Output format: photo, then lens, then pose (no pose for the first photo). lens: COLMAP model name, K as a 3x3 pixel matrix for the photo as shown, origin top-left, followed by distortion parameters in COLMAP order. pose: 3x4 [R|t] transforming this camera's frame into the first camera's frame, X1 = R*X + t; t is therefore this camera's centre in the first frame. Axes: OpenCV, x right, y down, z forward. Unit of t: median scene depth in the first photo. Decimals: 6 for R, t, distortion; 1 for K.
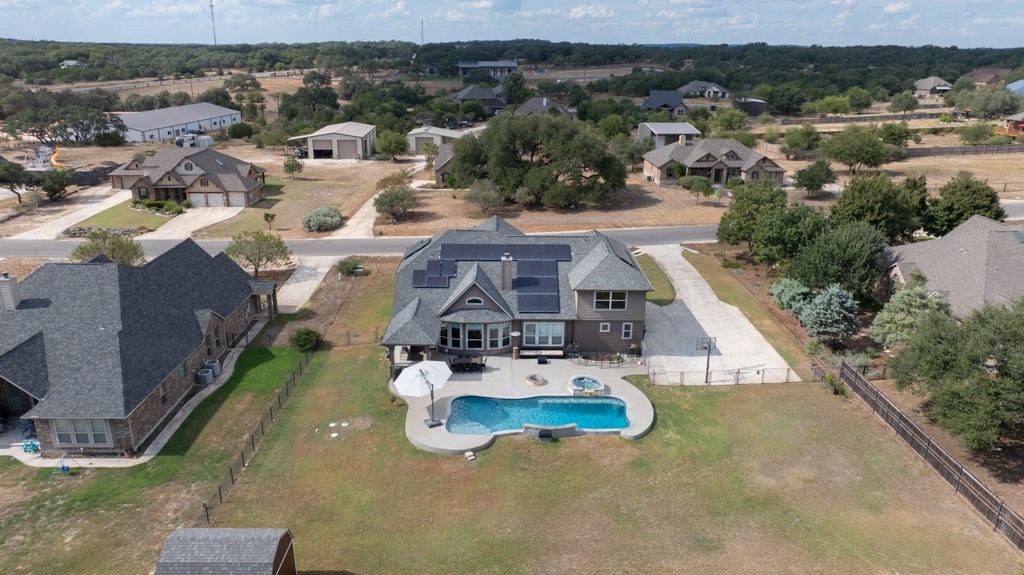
lens RADIAL K [[727.1, 0, 512.0], [0, 727.1, 287.5], [0, 0, 1]] dist [-0.027950, 0.055670]
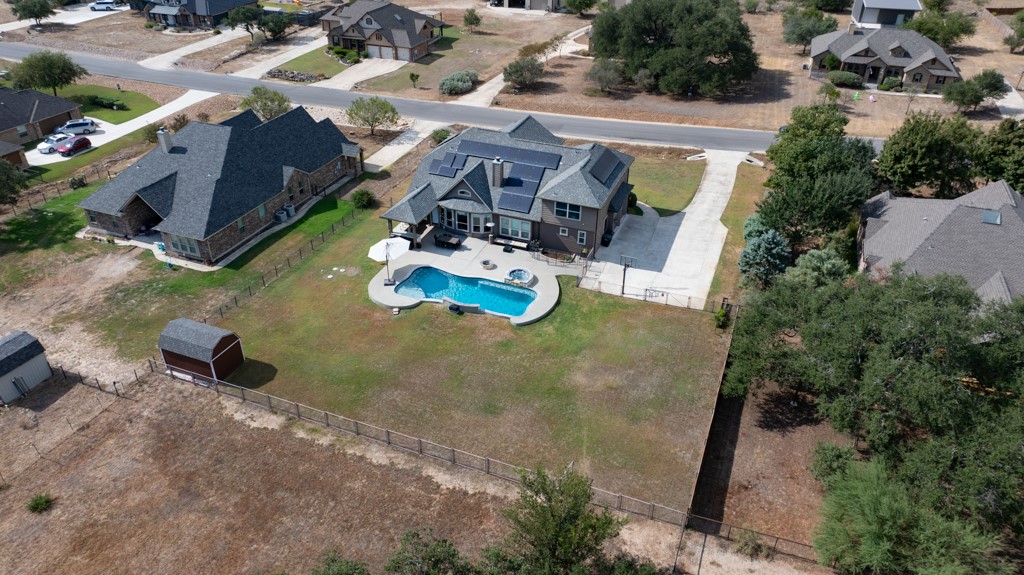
lens RADIAL K [[727.1, 0, 512.0], [0, 727.1, 287.5], [0, 0, 1]] dist [-0.027950, 0.055670]
pose [[0.925590, 0.202685, -0.319691, 0.456114], [-0.123297, 0.959938, 0.251627, -0.149768], [0.357885, -0.193486, 0.913500, -0.149213]]
